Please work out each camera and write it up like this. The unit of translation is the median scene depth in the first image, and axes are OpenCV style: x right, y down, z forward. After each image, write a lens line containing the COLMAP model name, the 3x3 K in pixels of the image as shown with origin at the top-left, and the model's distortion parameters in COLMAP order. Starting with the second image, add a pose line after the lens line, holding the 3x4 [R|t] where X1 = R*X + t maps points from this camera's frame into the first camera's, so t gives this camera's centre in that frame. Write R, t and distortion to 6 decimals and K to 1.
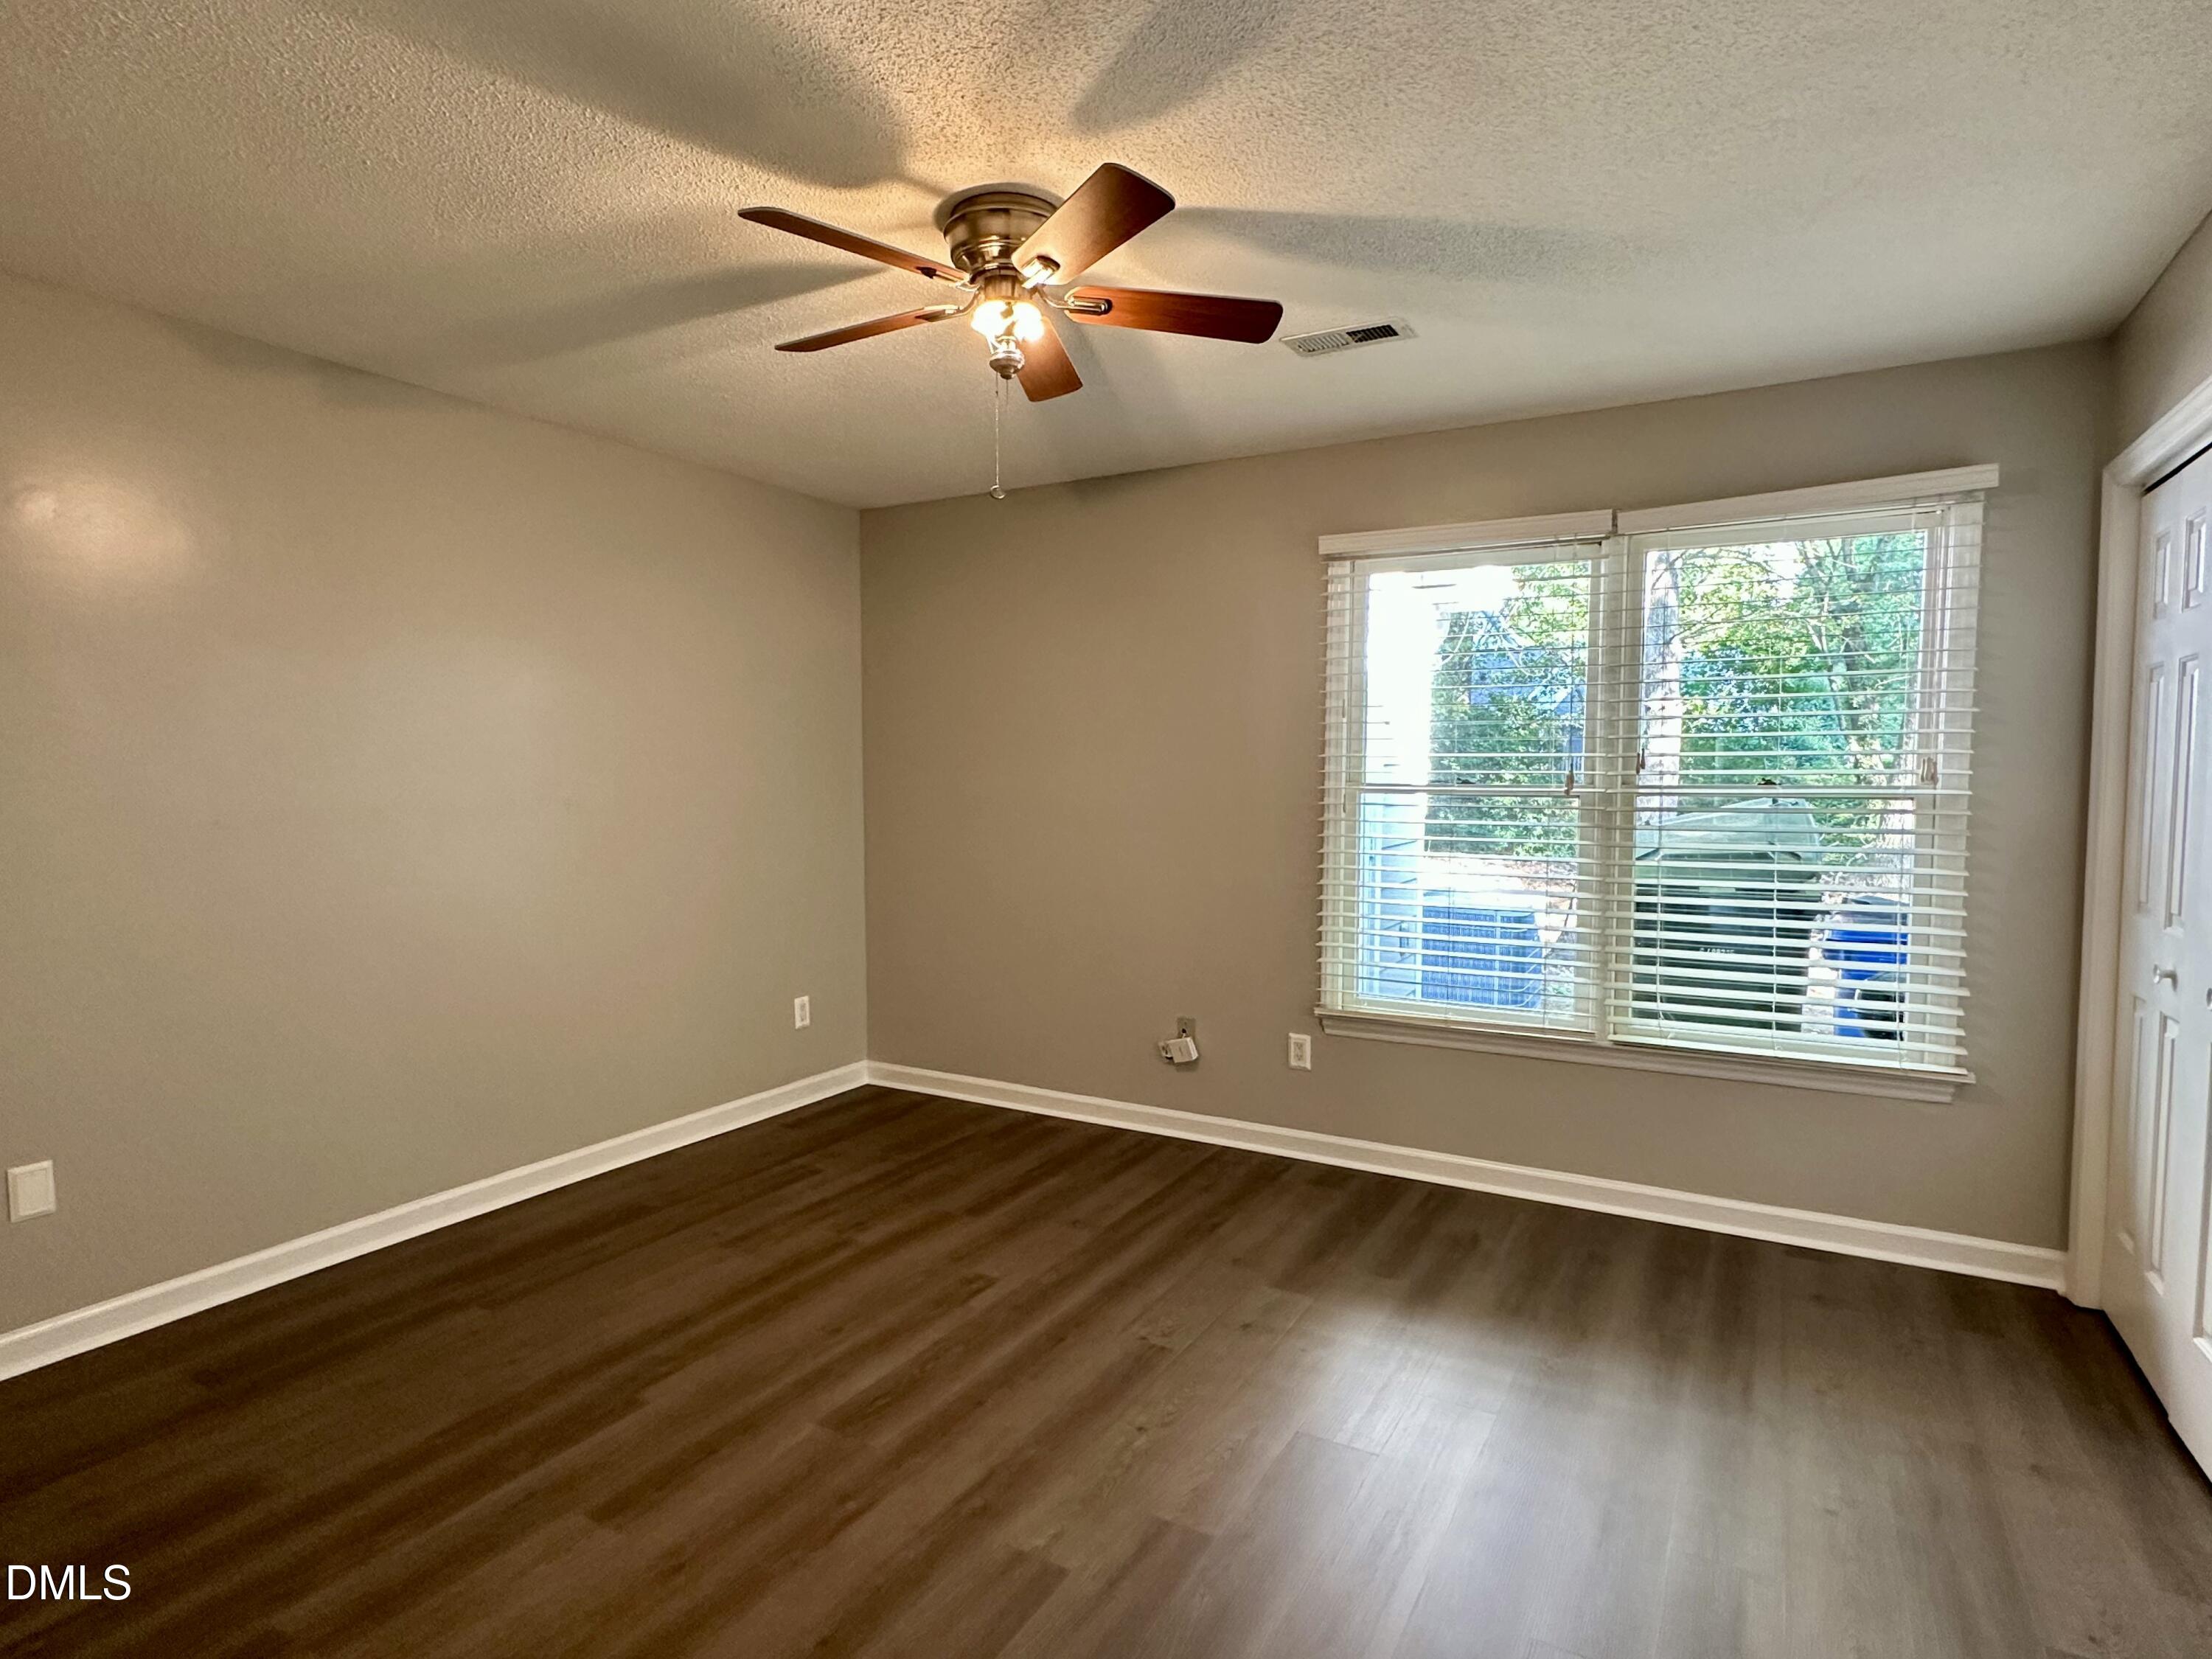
lens RADIAL K [[1227.9, 0, 1106.0], [0, 1227.9, 829.5], [0, 0, 1]] dist [-0.001736, -0.000463]
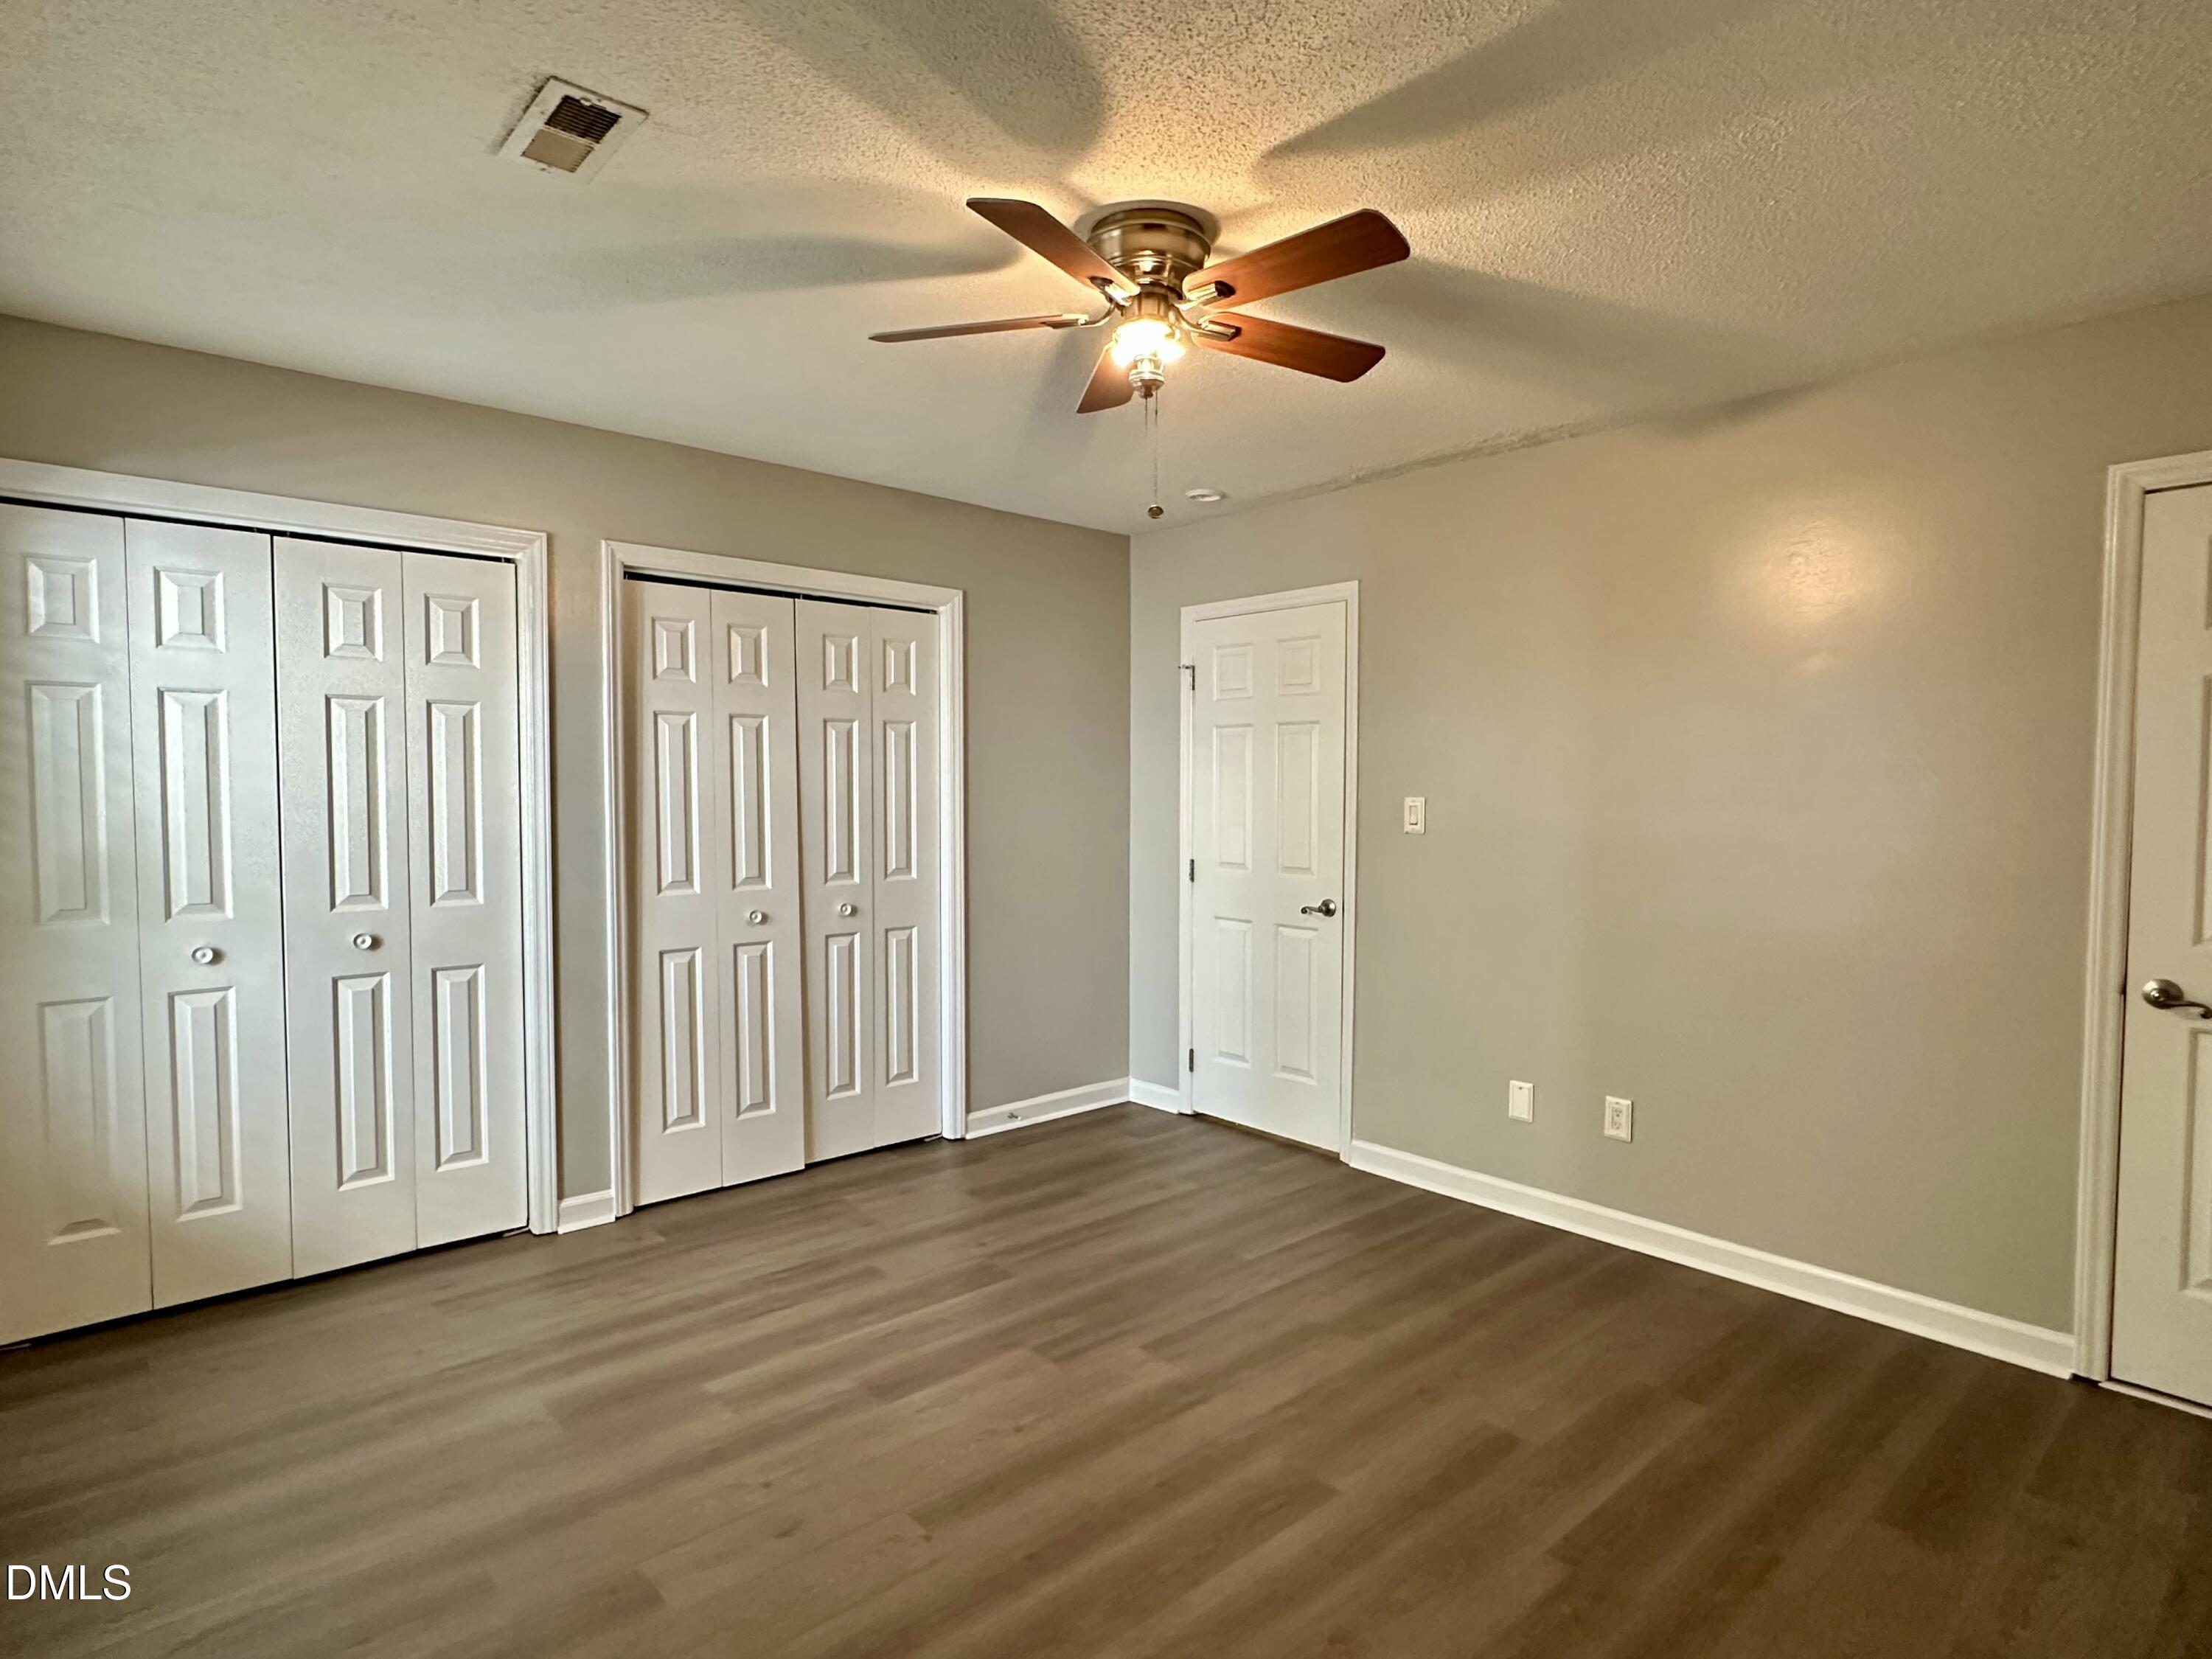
lens RADIAL K [[1176.5, 0, 1100.3], [0, 1176.5, 838.2], [0, 0, 1]] dist [-0.005268, -0.000549]
pose [[-0.949147, -0.018681, 0.314279, -0.335762], [0.010071, 0.995926, 0.089615, -0.091804], [-0.314673, 0.088223, -0.945091, 1.866944]]
